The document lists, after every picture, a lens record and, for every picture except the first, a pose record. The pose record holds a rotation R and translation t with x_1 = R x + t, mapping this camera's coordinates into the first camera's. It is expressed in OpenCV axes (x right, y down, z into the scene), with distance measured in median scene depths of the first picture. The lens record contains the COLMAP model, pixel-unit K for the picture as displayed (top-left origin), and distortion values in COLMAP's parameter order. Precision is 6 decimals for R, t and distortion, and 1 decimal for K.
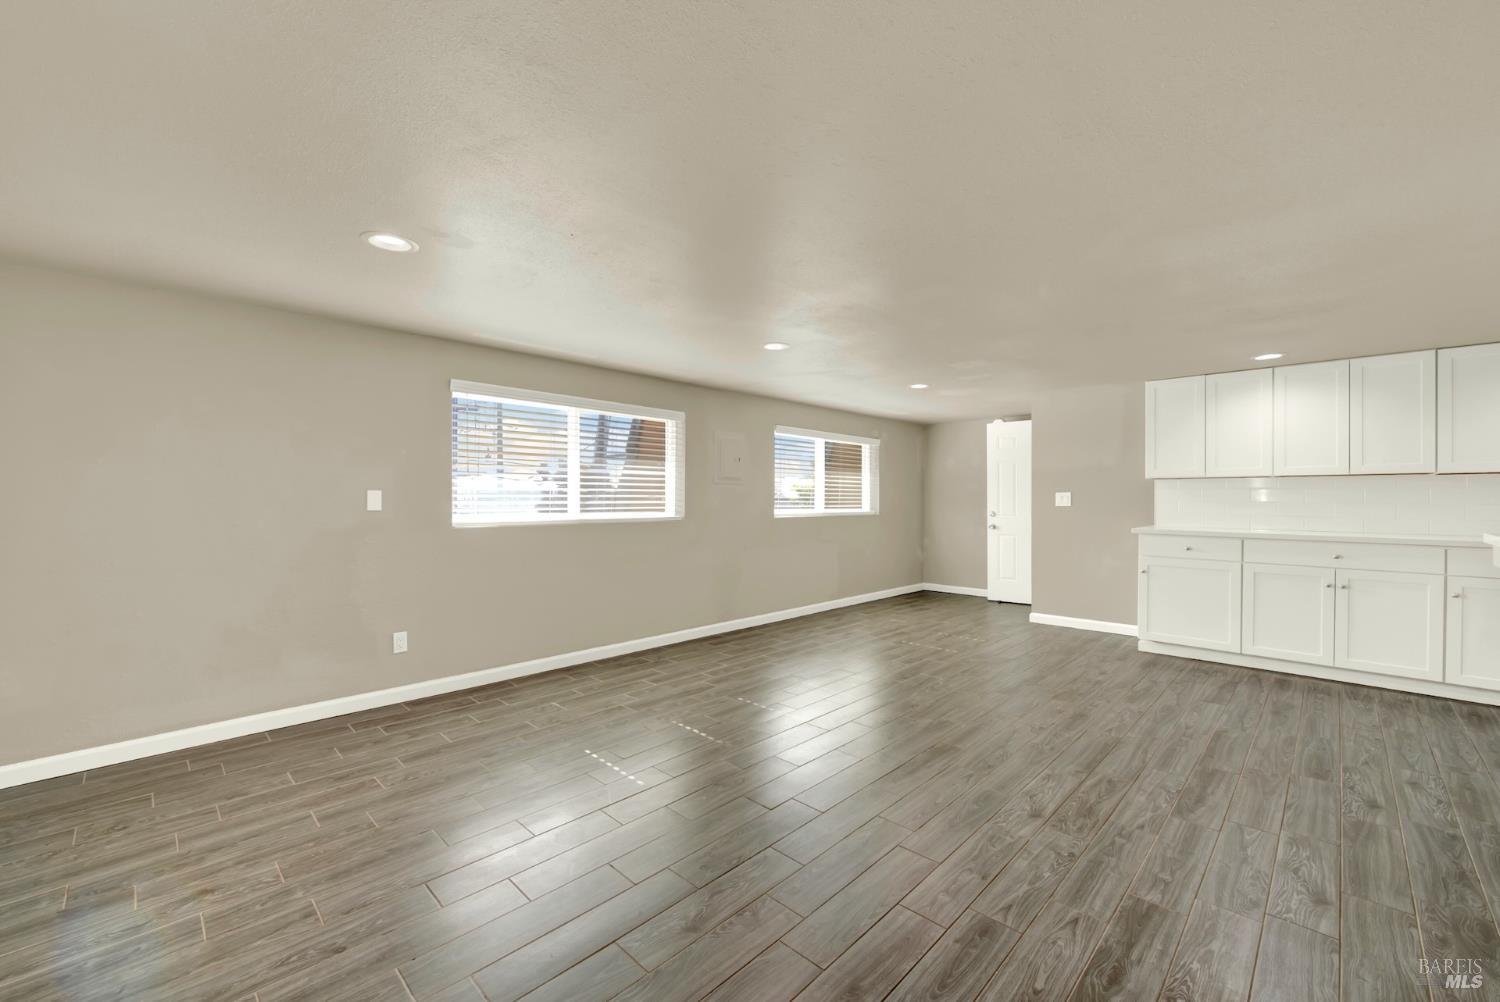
lens RADIAL K [[612.7, 0, 747.9], [0, 612.7, 493.1], [0, 0, 1]] dist [-0.001318, -0.001157]
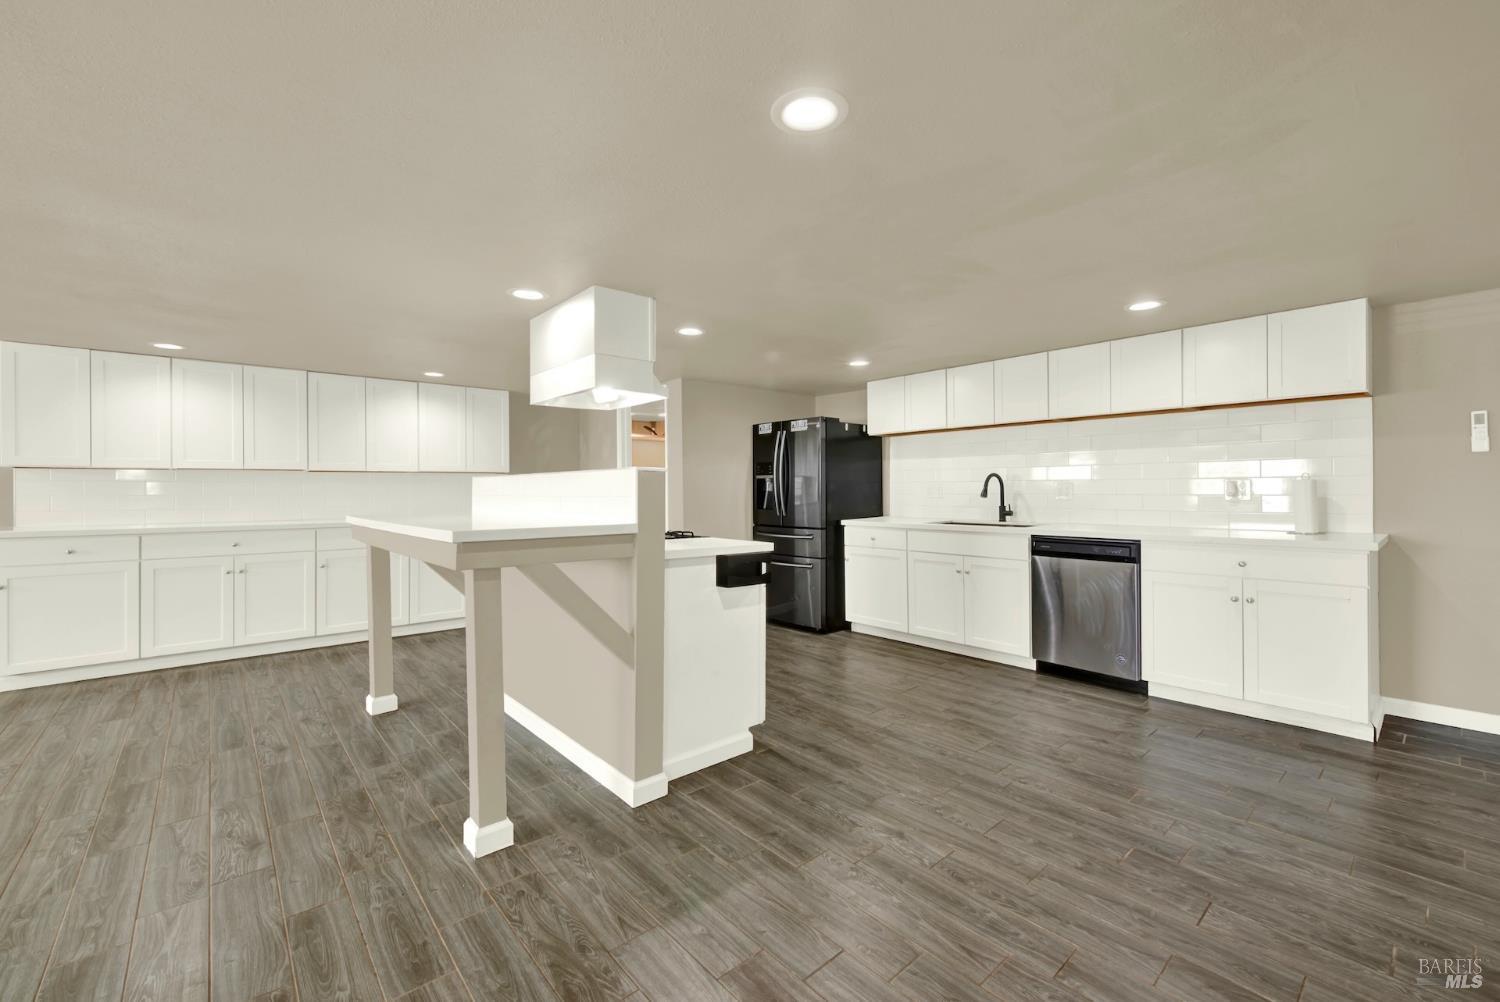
lens RADIAL K [[612.7, 0, 749.4], [0, 612.7, 488.6], [0, 0, 1]] dist [-0.001318, -0.001157]
pose [[0.087705, -0.005519, 0.996131, -0.067287], [-0.000222, 0.999985, 0.005560, -0.003767], [-0.996146, -0.000709, 0.087703, -0.013747]]
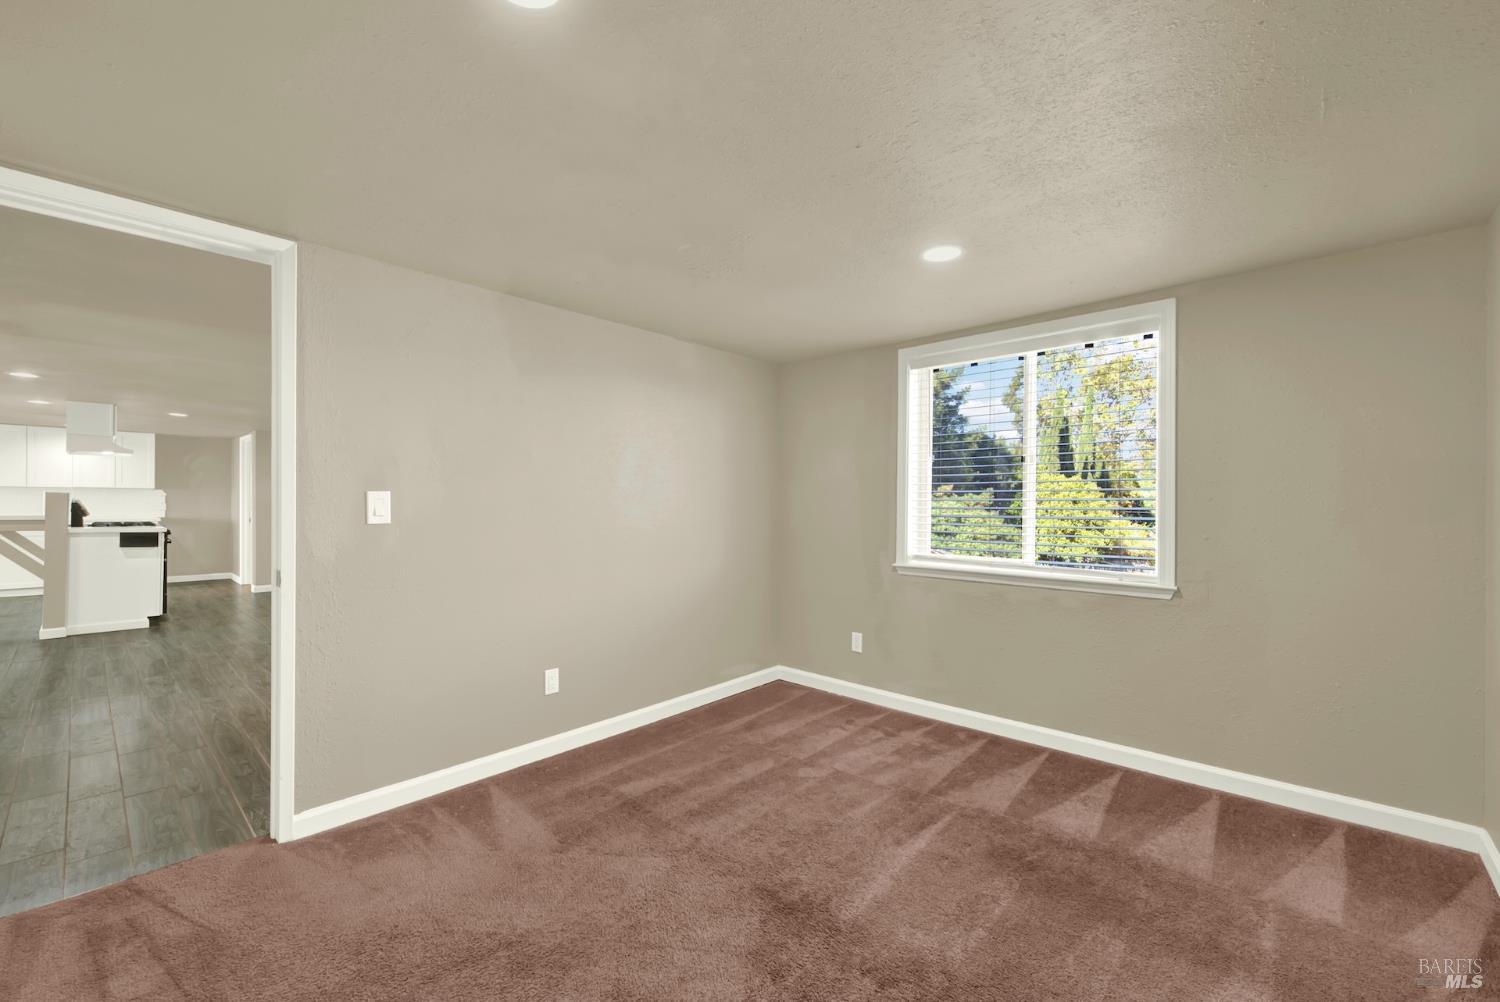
lens RADIAL K [[612.7, 0, 744.6], [0, 612.7, 499.8], [0, 0, 1]] dist [-0.001318, -0.001157]
pose [[-0.018837, -0.003126, 0.999818, -1.812791], [-0.010220, 0.999943, 0.002934, -0.044612], [-0.999770, -0.010163, -0.018868, -2.972033]]
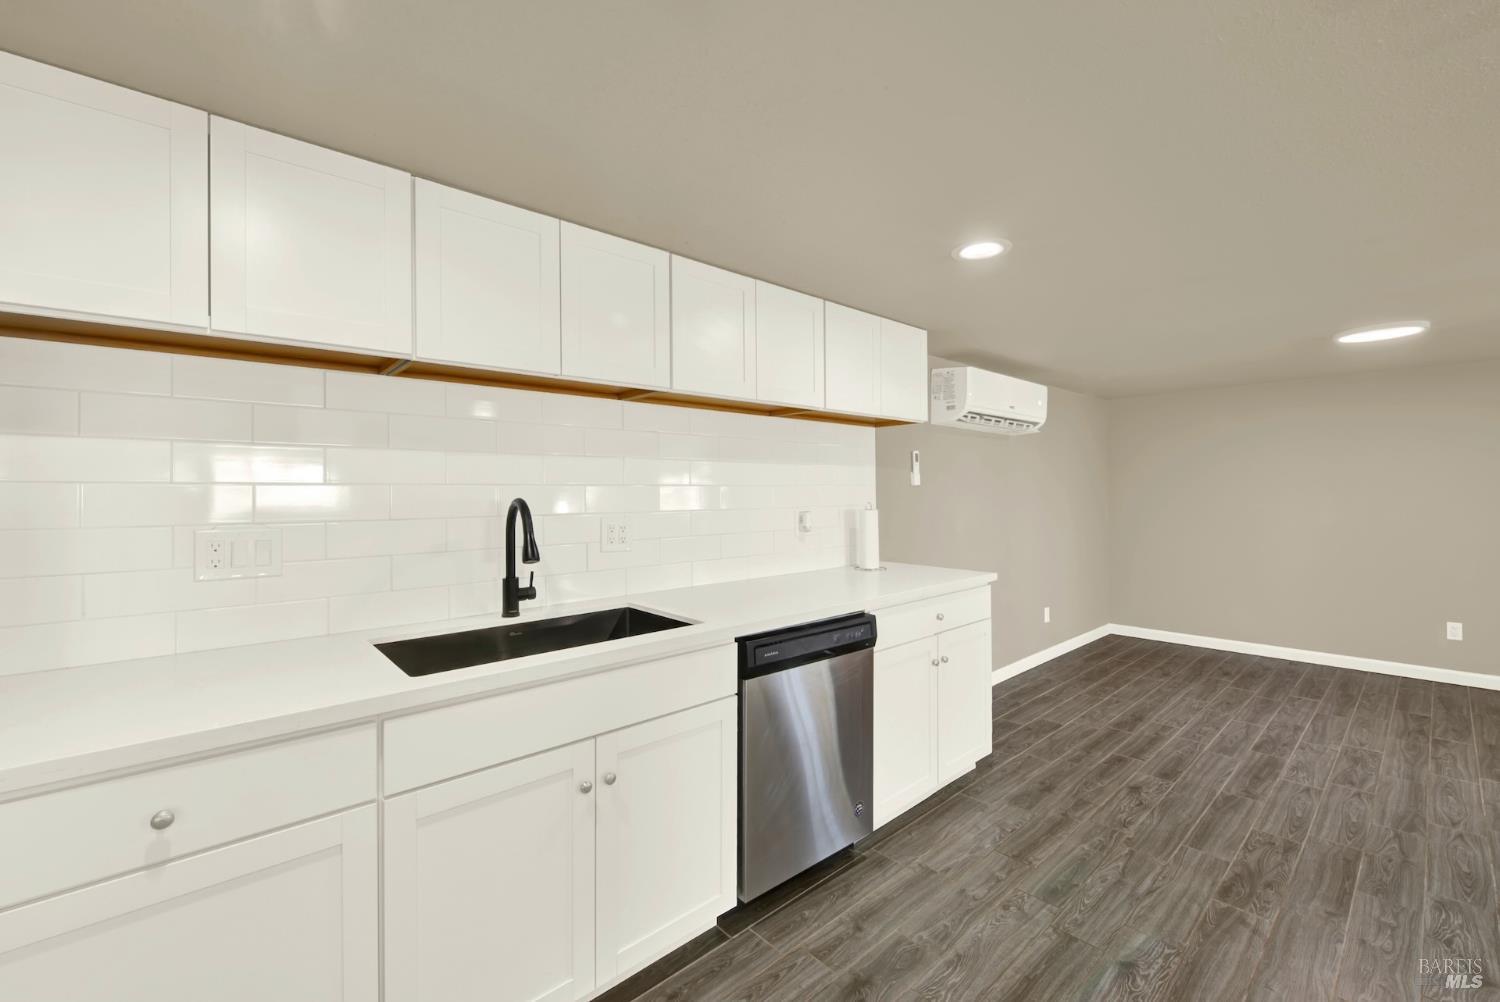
lens RADIAL K [[612.7, 0, 758.6], [0, 612.7, 491.7], [0, 0, 1]] dist [-0.001318, -0.001157]
pose [[-0.997644, 0.001178, 0.068596, 2.102644], [0.000644, 0.999969, -0.007811, -0.057894], [-0.068603, -0.007748, -0.997614, 0.185170]]
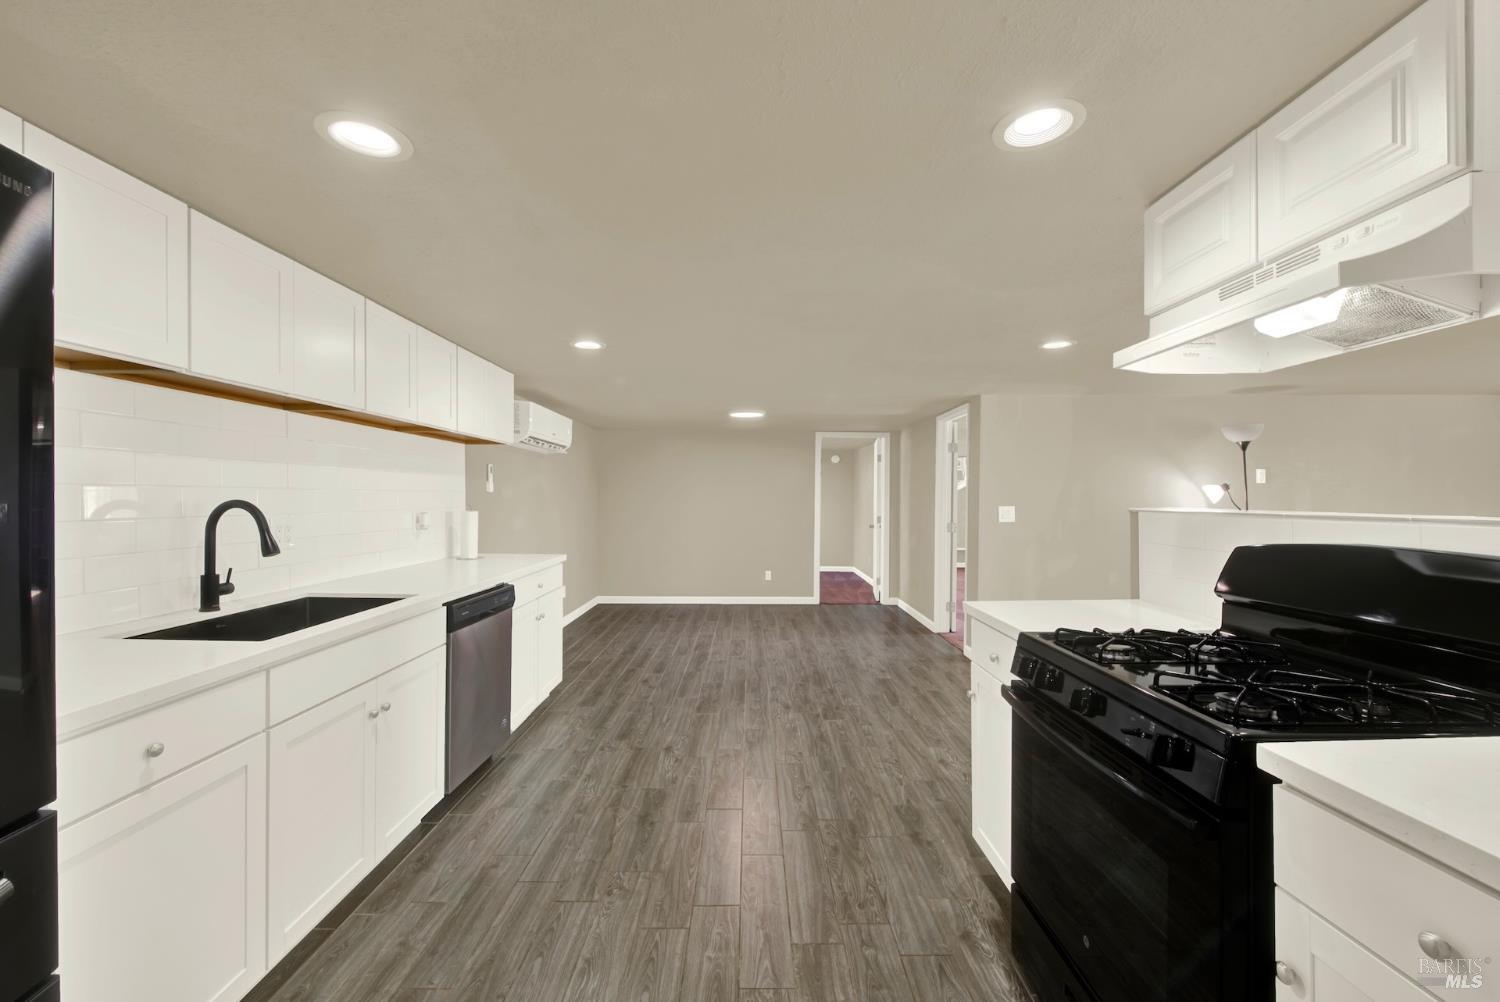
lens RADIAL K [[612.7, 0, 742.8], [0, 612.7, 499.3], [0, 0, 1]] dist [-0.001318, -0.001157]
pose [[-0.726049, -0.004608, -0.687627, 2.676024], [-0.001627, 0.999986, -0.004984, -0.052634], [0.687641, -0.002500, -0.726047, 0.651656]]
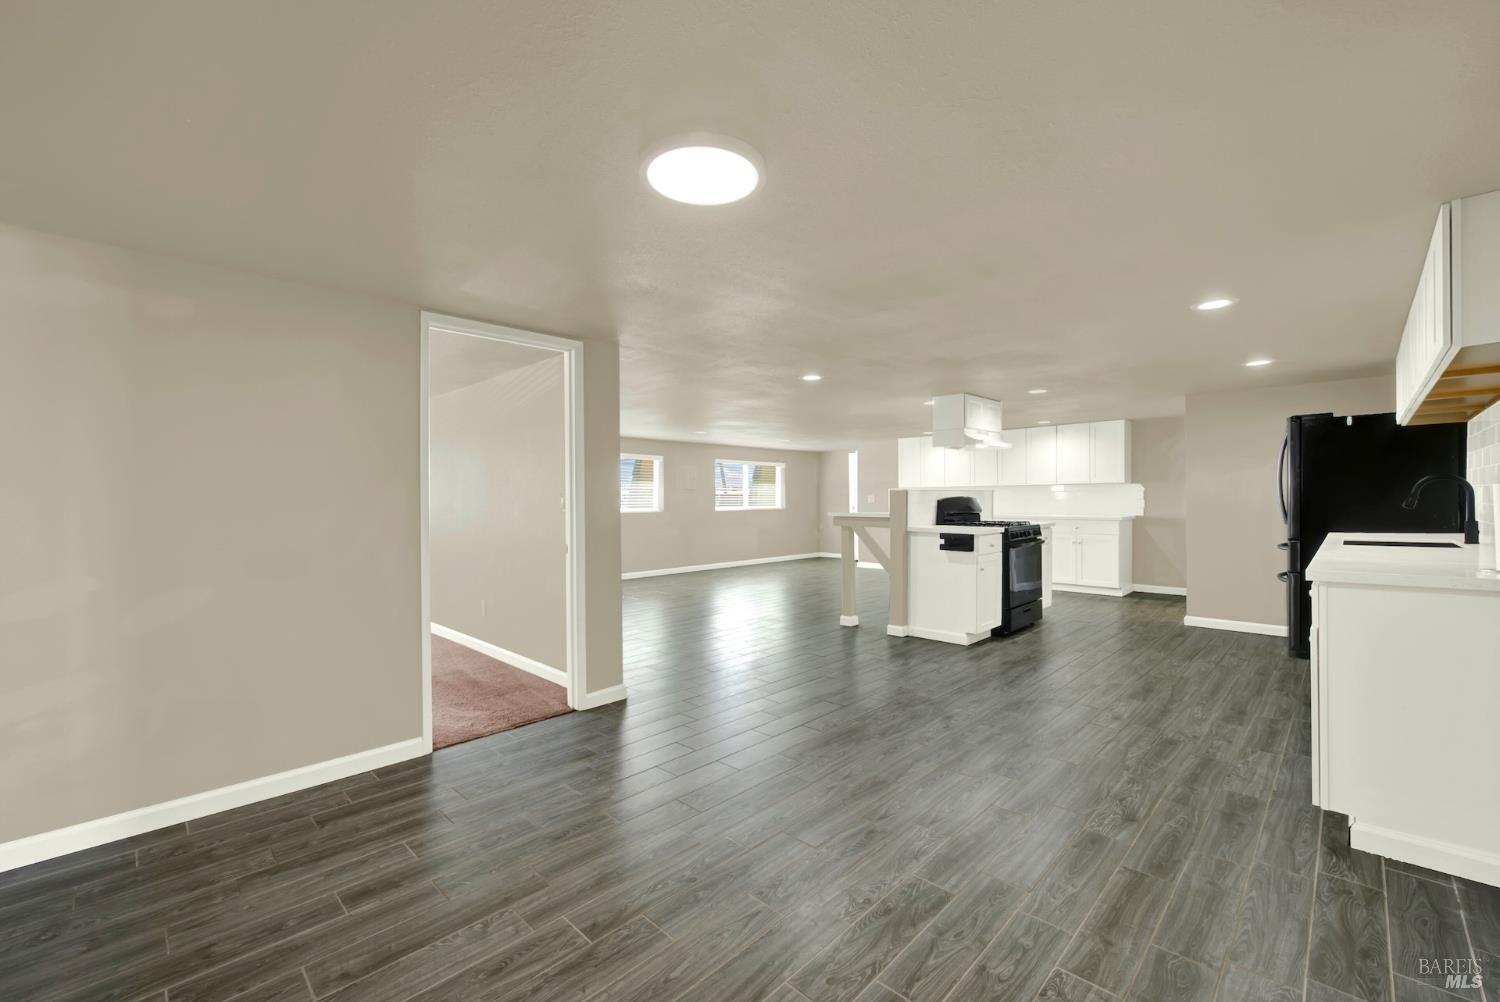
lens RADIAL K [[612.7, 0, 752.3], [0, 612.7, 496.6], [0, 0, 1]] dist [-0.001318, -0.001157]
pose [[0.999905, -0.013108, -0.004364, 0.530120], [0.013120, 0.999910, 0.002871, -0.020021], [0.004326, -0.002928, 0.999986, -2.628392]]
